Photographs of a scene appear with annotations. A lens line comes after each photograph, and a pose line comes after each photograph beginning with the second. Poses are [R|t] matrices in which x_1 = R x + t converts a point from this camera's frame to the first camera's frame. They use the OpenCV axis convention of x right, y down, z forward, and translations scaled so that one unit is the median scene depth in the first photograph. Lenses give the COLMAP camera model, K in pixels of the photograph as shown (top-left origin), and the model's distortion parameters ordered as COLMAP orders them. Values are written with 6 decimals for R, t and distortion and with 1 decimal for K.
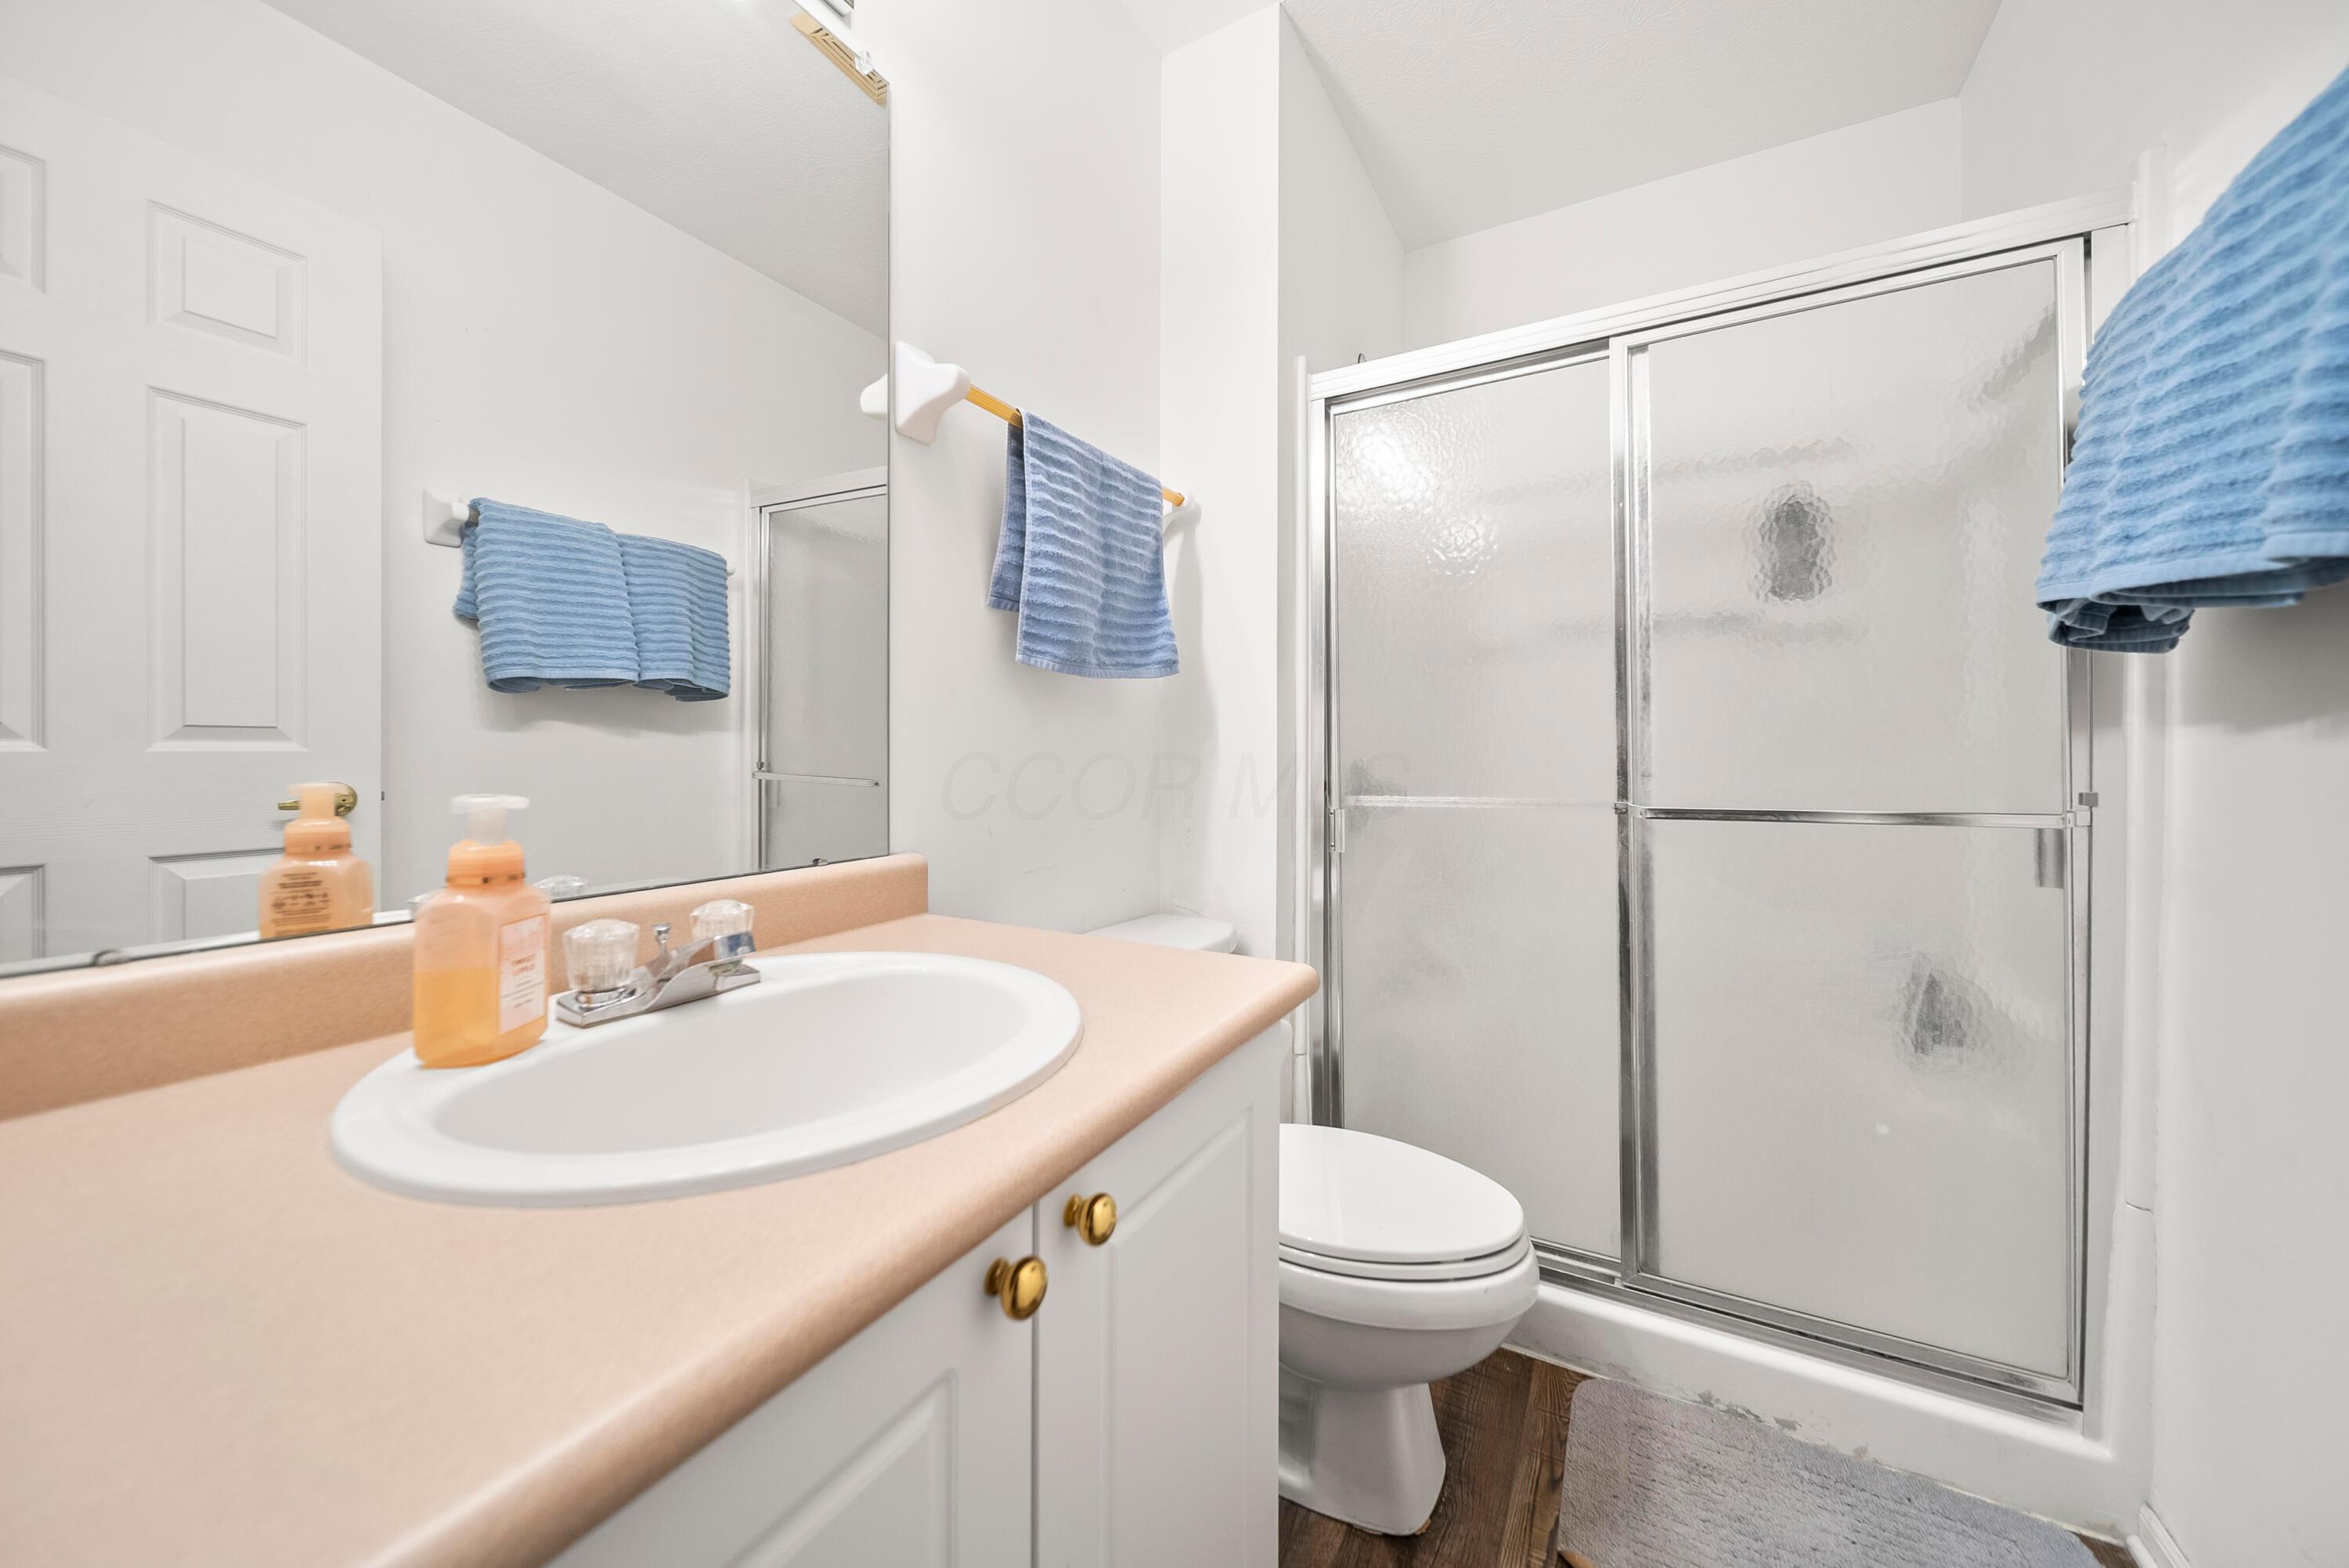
lens RADIAL K [[837.0, 0, 1180.4], [0, 837.0, 759.9], [0, 0, 1]] dist [-0.001307, -0.000241]
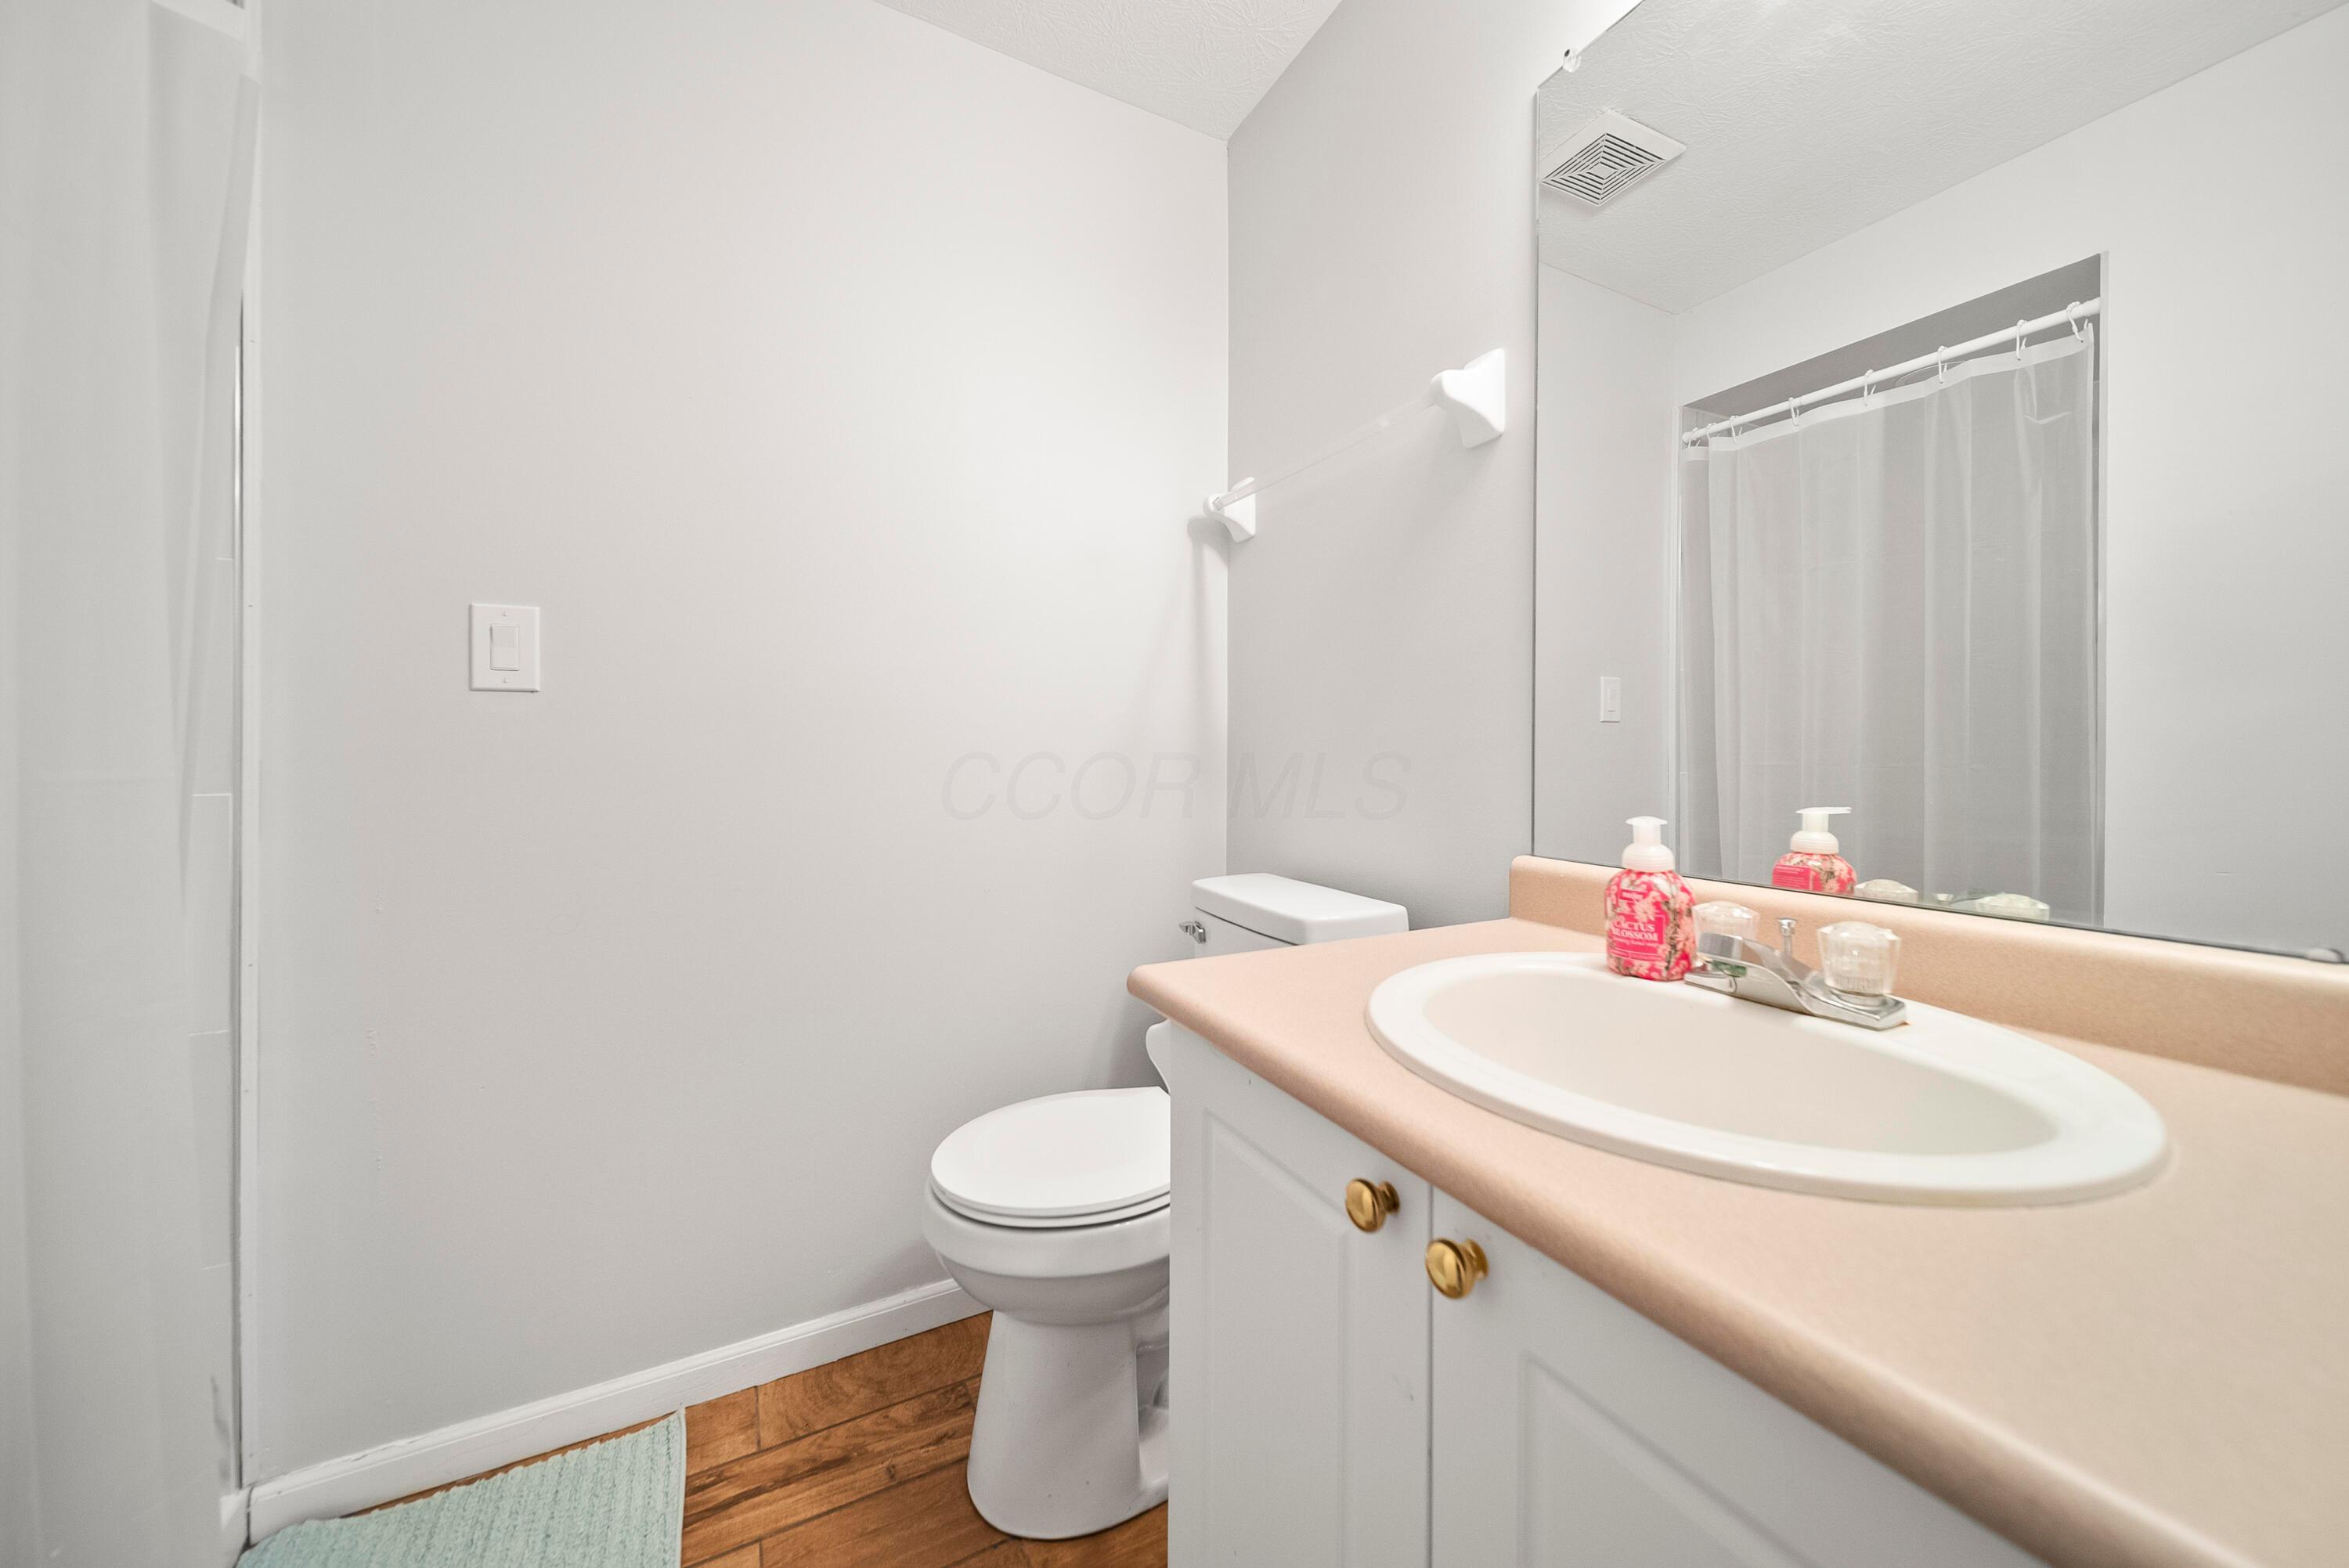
lens RADIAL K [[837.0, 0, 1180.4], [0, 837.0, 759.9], [0, 0, 1]] dist [-0.001307, -0.000241]
pose [[-0.539177, 0.000923, -0.842192, 0.728246], [-0.006050, 0.999969, 0.004969, -0.012312], [0.842171, 0.007775, -0.539155, 1.053531]]
